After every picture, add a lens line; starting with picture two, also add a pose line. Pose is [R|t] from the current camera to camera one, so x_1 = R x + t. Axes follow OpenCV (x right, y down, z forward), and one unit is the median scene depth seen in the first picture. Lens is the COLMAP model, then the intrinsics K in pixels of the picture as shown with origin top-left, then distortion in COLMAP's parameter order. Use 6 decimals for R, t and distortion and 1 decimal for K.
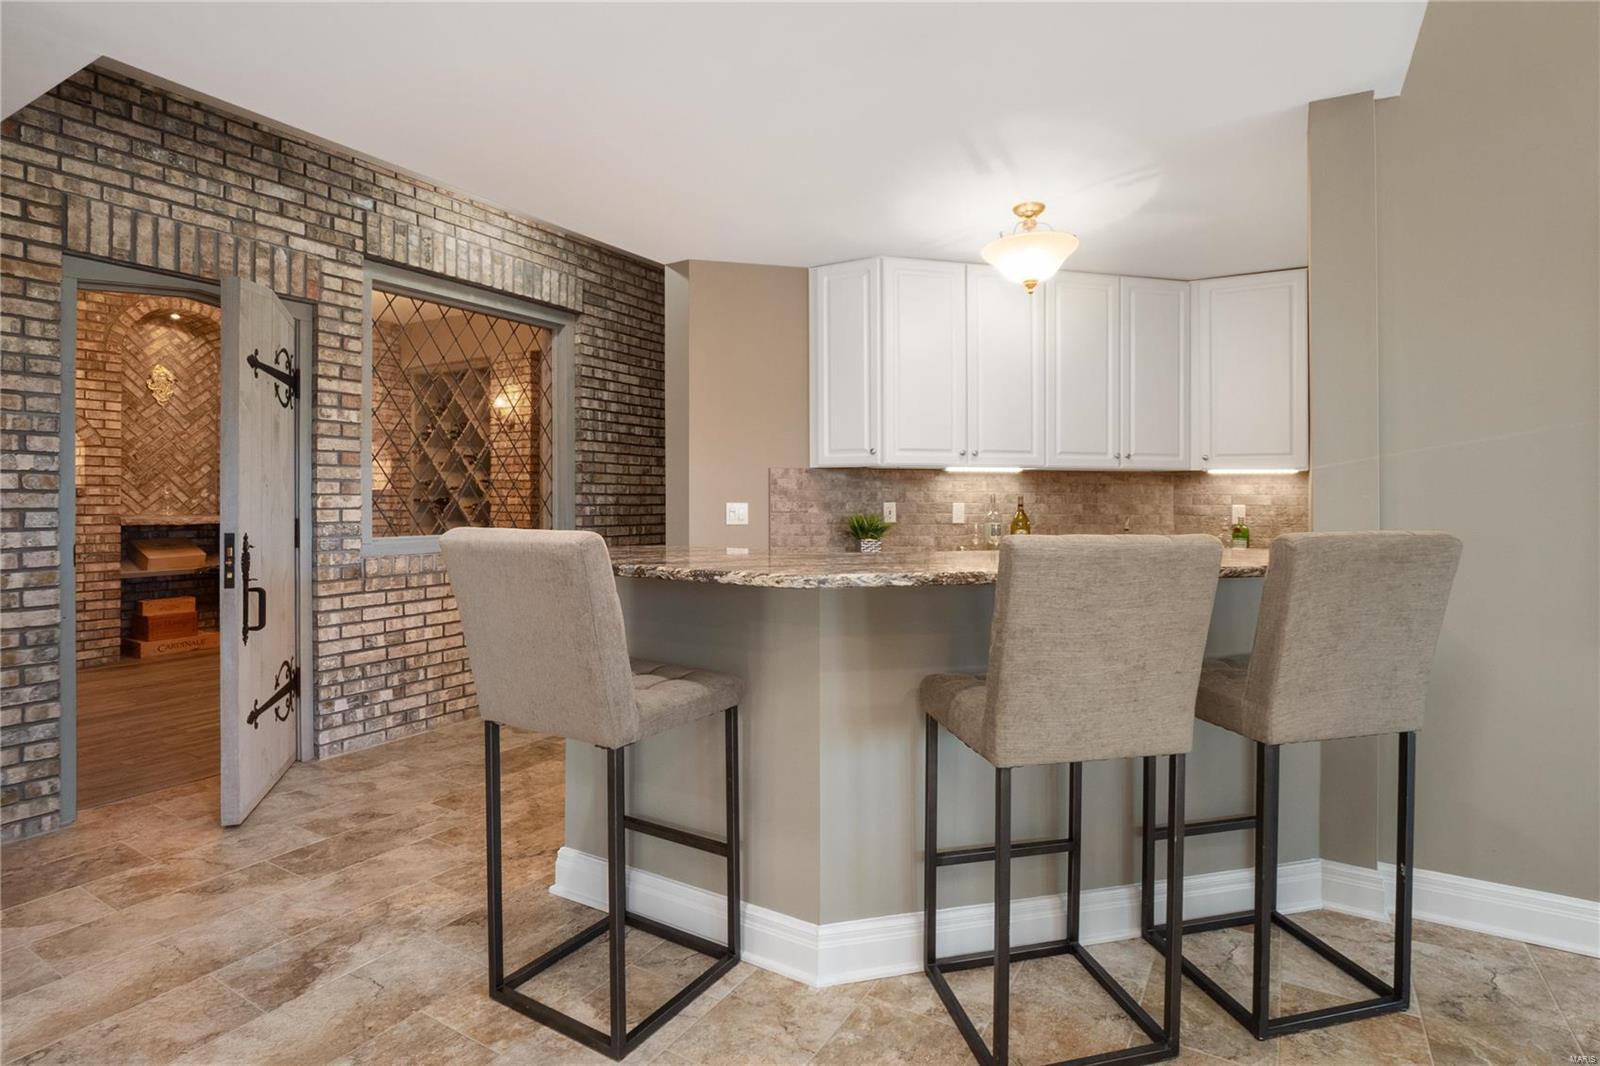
lens RADIAL K [[776.9, 0, 937.3], [0, 776.9, 500.4], [0, 0, 1]] dist [-0.008444, -0.003190]
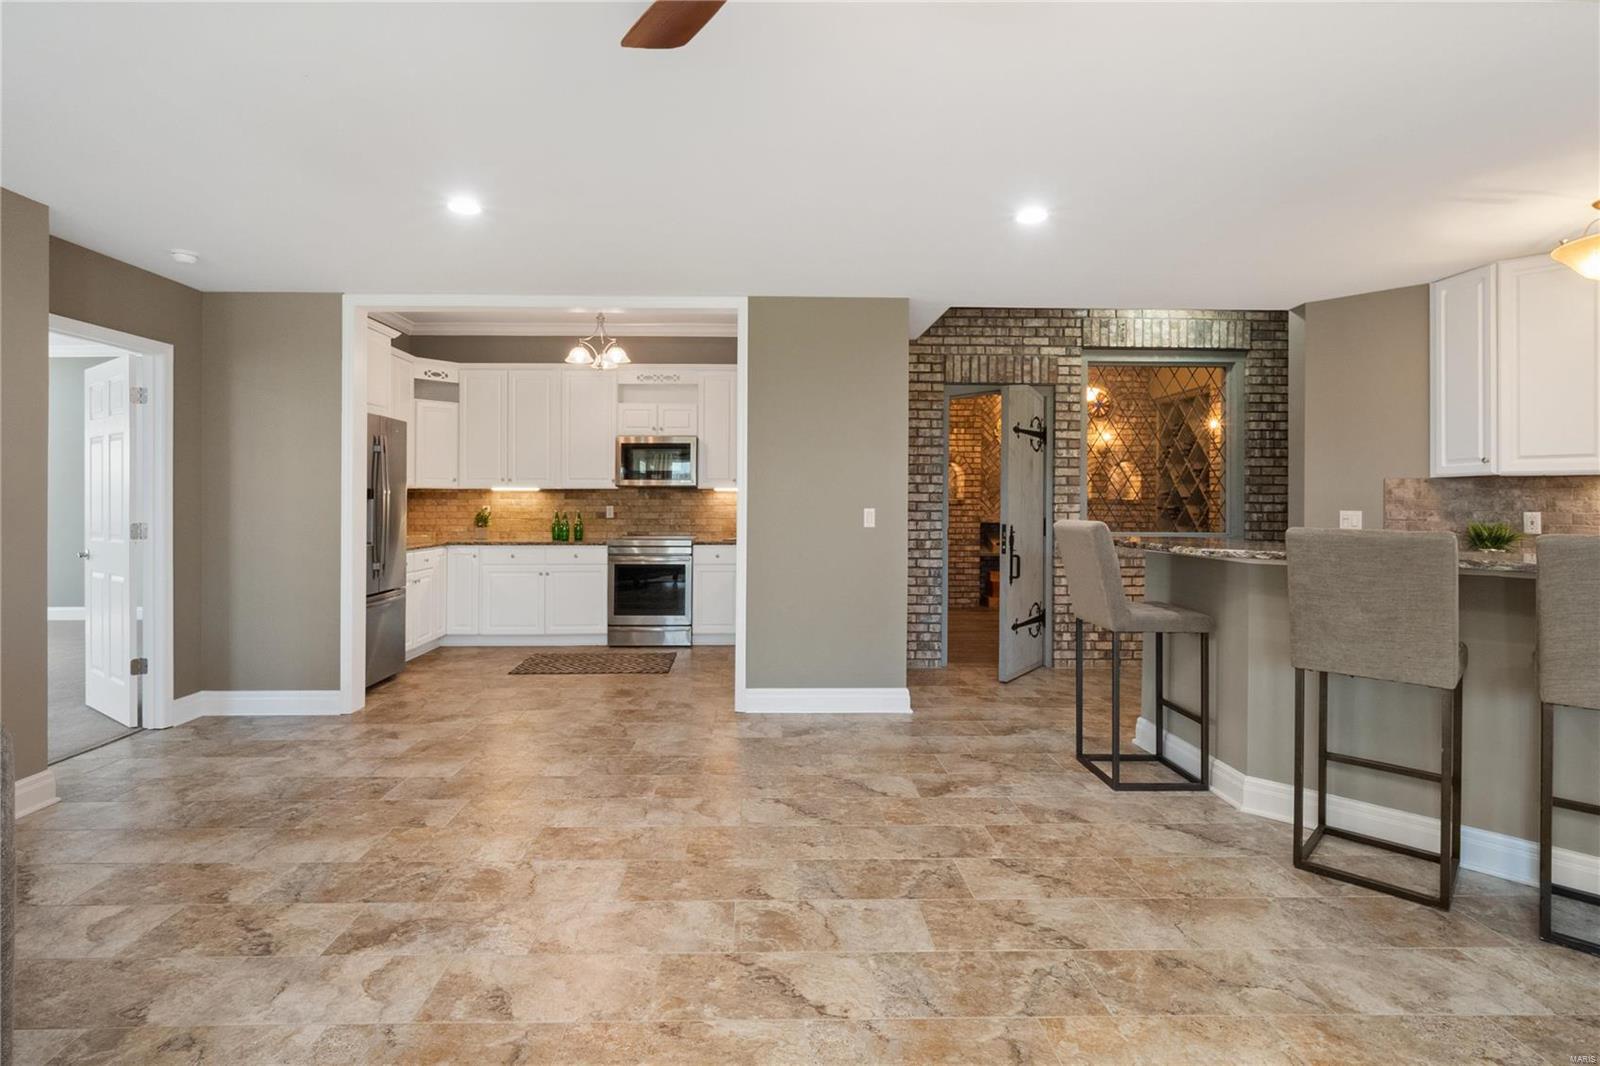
lens RADIAL K [[865.1, 0, 785.4], [0, 865.1, 506.6], [0, 0, 1]] dist [-0.002516, -0.004687]
pose [[0.484076, 0.002625, -0.875022, 0.425926], [-0.006264, 0.999980, -0.000465, 0.002684], [0.875004, 0.005706, 0.484083, -0.310014]]
